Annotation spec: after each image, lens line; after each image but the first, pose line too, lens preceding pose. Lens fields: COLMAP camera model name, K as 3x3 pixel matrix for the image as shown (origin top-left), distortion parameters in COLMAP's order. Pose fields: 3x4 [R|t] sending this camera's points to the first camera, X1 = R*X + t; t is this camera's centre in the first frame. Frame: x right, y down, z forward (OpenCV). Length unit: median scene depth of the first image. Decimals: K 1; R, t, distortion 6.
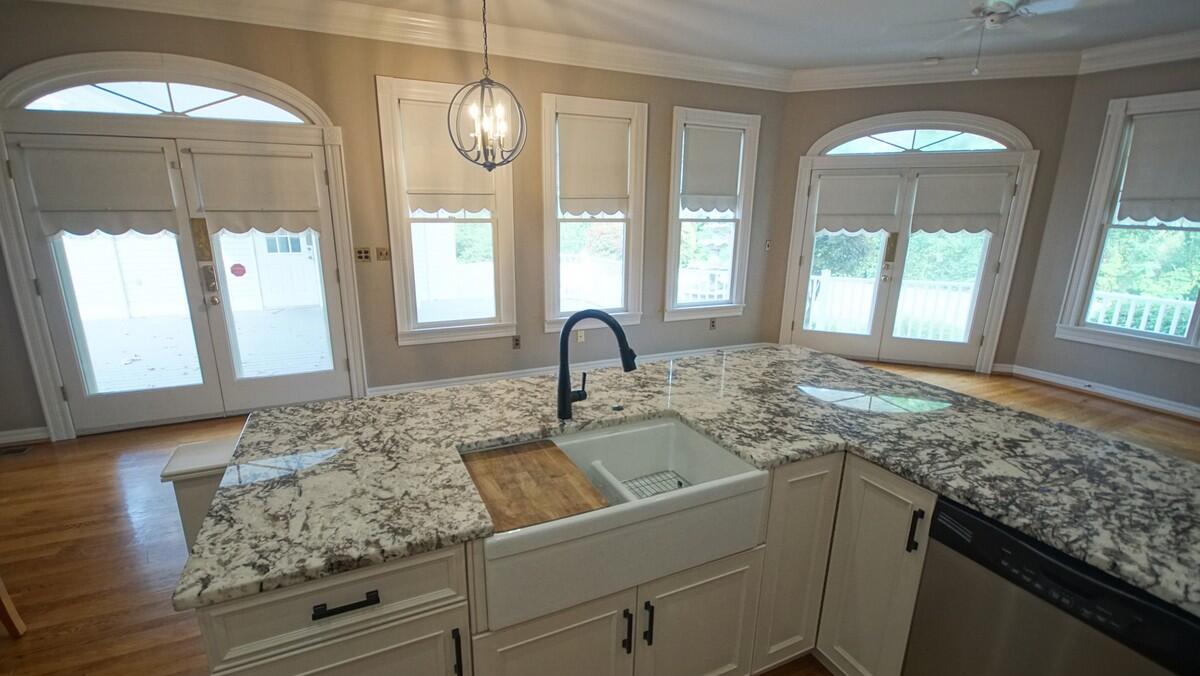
lens RADIAL K [[526.5, 0, 577.0], [0, 526.5, 359.4], [0, 0, 1]] dist [-0.000076, -0.005257]
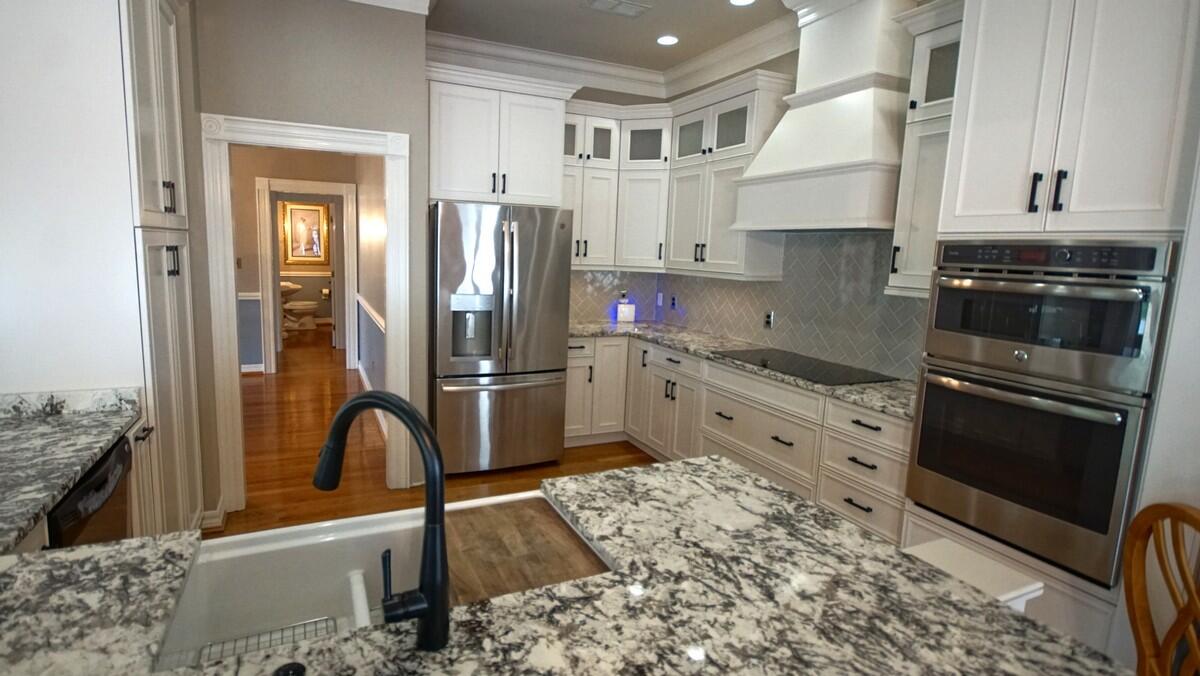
lens RADIAL K [[575.5, 0, 561.4], [0, 575.5, 324.9], [0, 0, 1]] dist [-0.001602, -0.003214]
pose [[-0.999217, -0.039405, -0.003434, -0.123506], [-0.037584, 0.918793, 0.392947, -0.345345], [-0.012329, 0.392769, -0.919555, 1.362055]]
